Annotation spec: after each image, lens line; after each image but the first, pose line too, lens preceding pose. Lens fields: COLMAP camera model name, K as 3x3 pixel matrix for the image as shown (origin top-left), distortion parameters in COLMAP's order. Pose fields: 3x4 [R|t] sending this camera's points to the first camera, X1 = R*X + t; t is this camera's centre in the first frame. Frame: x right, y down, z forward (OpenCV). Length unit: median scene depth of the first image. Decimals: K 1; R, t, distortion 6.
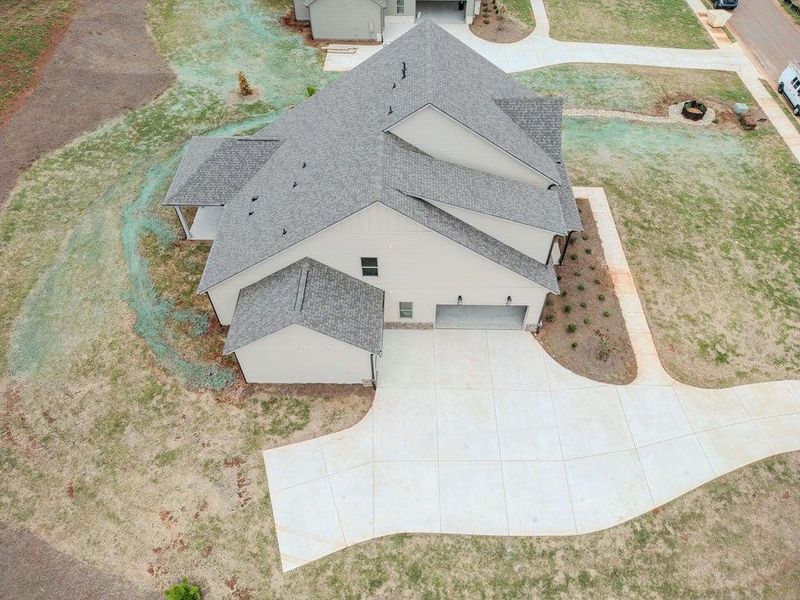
lens RADIAL K [[563.3, 0, 400.0], [0, 563.3, 300.0], [0, 0, 1]] dist [0.074834, -0.068877]
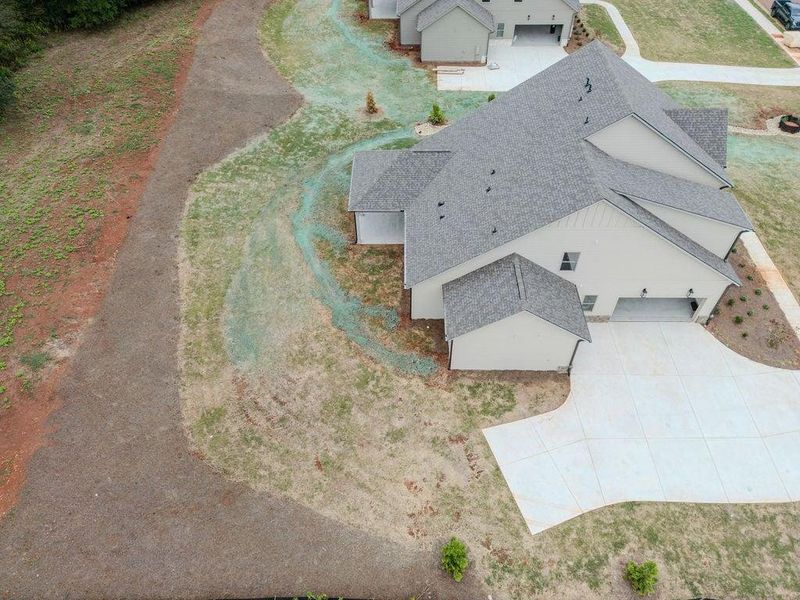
lens RADIAL K [[563.3, 0, 400.0], [0, 563.3, 300.0], [0, 0, 1]] dist [0.074834, -0.068877]
pose [[0.999958, -0.007444, 0.005408, -0.363066], [0.007635, 0.999318, -0.036135, 0.049293], [-0.005136, 0.036175, 0.999332, -0.088675]]
